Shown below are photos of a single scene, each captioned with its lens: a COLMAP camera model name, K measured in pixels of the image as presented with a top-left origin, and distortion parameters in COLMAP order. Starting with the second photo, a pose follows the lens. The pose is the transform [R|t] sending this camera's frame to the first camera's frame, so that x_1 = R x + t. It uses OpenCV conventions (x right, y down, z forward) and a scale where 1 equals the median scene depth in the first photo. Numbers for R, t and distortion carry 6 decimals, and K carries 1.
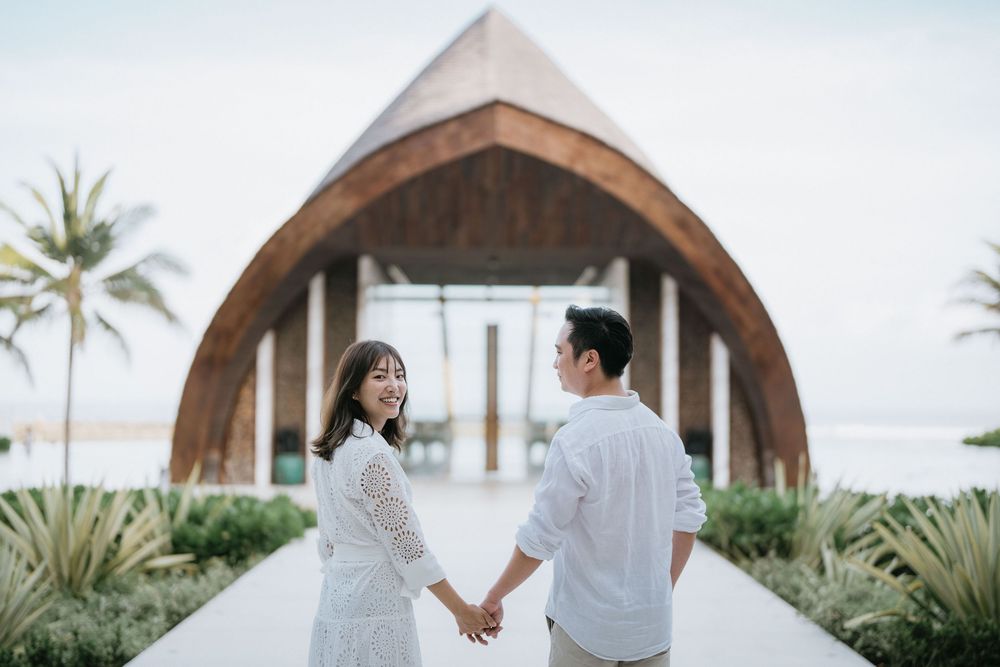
lens RADIAL K [[1350.5, 0, 500.0], [0, 1350.5, 333.5], [0, 0, 1]] dist [-0.142789, 0.940296]
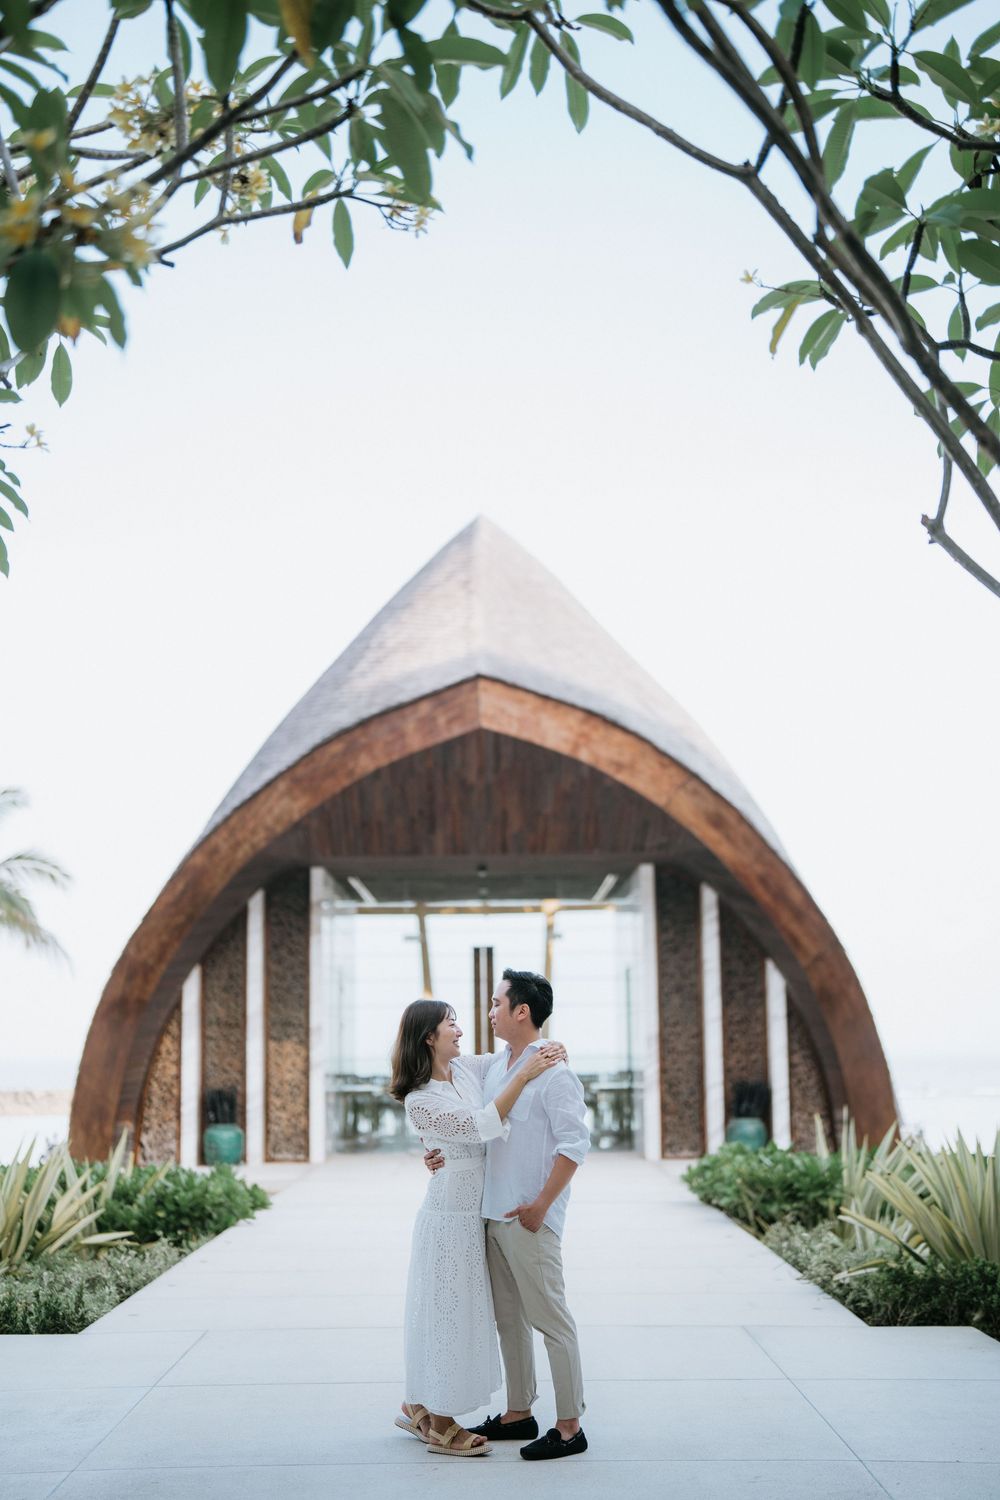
lens RADIAL K [[2025.8, 0, 478.0], [0, 2025.8, 750.7], [0, 0, 1]] dist [-0.142789, 0.940296]
pose [[0.999693, -0.019612, -0.015152, 0.013516], [0.018036, 0.995027, -0.097958, -0.008296], [0.016998, 0.097655, 0.995075, -0.190804]]
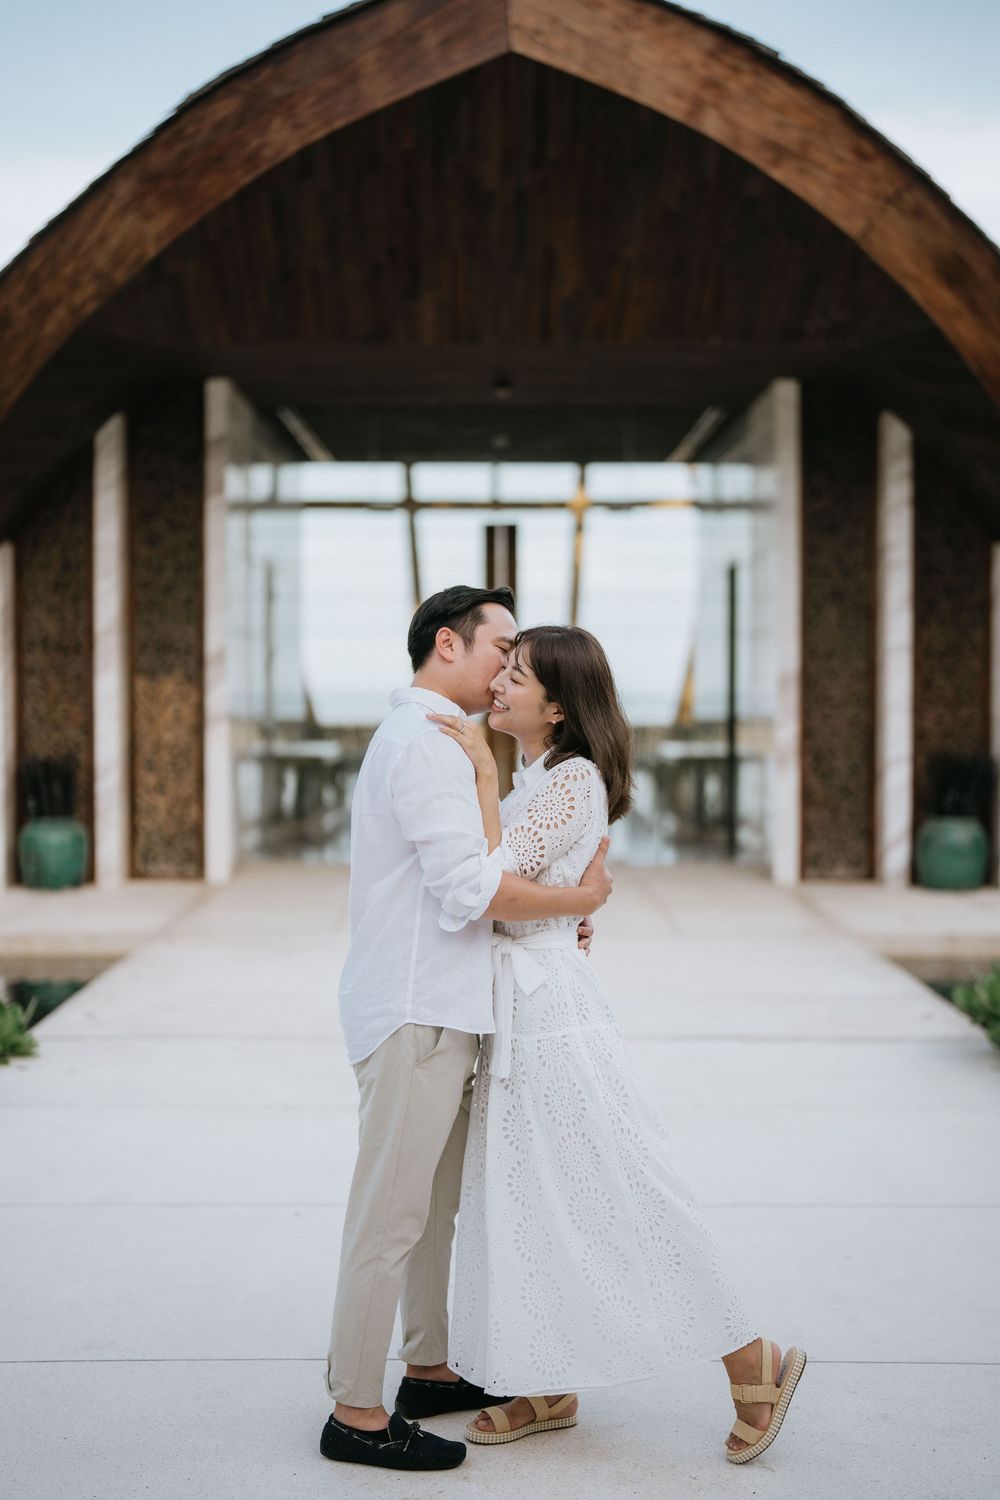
lens RADIAL K [[2025.8, 0, 478.0], [0, 2025.8, 750.7], [0, 0, 1]] dist [-0.142789, 0.940296]
pose [[0.999847, -0.005744, -0.016504, -0.002650], [0.007101, 0.996495, 0.083349, 0.013404], [0.015967, -0.083454, 0.996384, 0.361626]]
